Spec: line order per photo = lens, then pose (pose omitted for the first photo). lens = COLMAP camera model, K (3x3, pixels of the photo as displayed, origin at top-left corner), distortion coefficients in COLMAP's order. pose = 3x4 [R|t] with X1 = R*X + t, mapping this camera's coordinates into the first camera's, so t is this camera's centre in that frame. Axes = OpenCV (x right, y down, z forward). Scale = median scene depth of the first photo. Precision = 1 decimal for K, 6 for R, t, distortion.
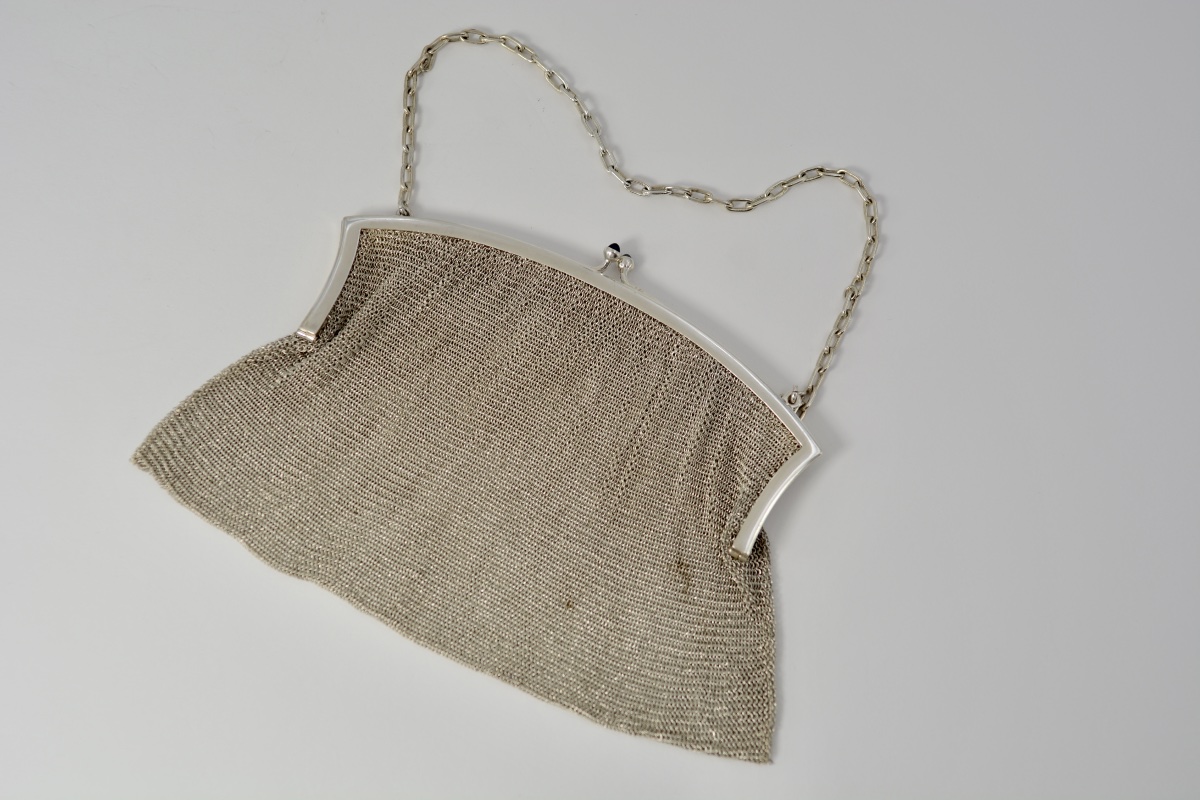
lens RADIAL K [[1264.8, 0, 601.5], [0, 1264.8, 394.1], [0, 0, 1]] dist [-0.043606, 0.000000]
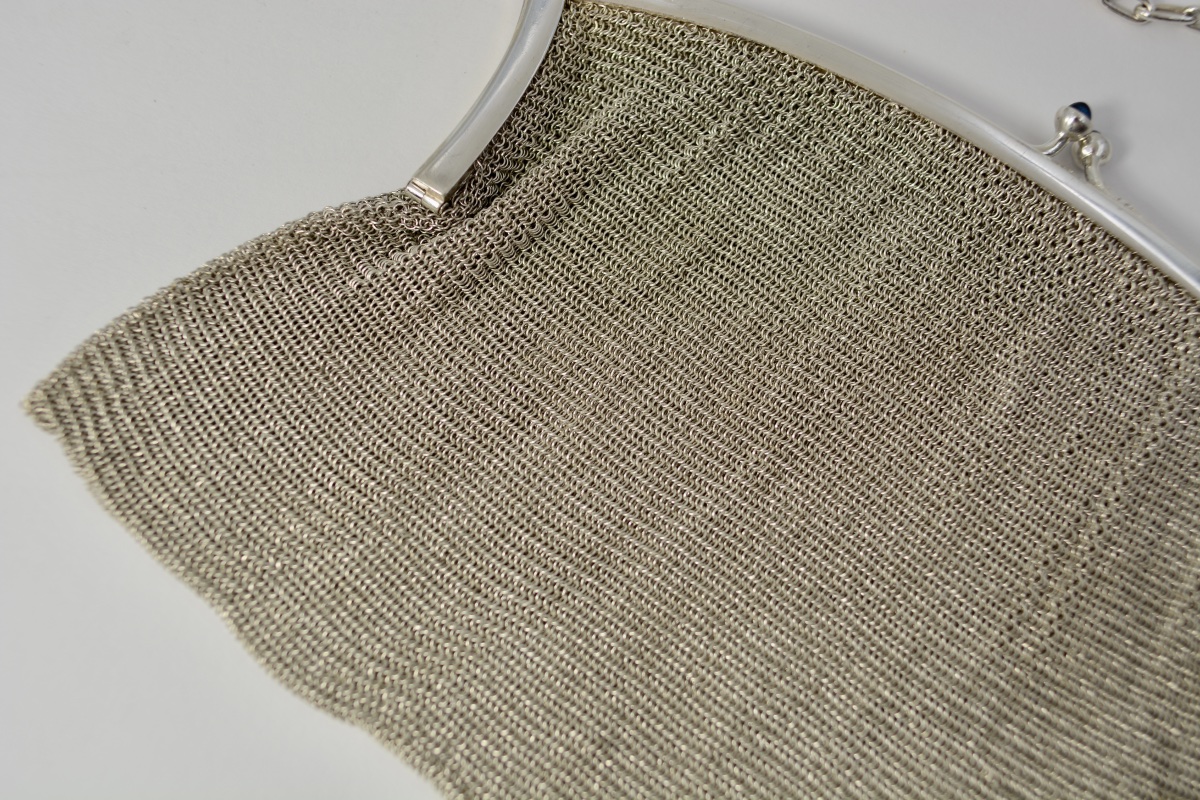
lens RADIAL K [[1264.8, 0, 598.7], [0, 1264.8, 404.3], [0, 0, 1]] dist [-0.043606, 0.000000]
pose [[0.987156, 0.147289, -0.061876, -0.128967], [-0.145786, 0.988915, 0.028161, 0.007589], [0.065338, -0.018779, 0.997686, 0.531053]]
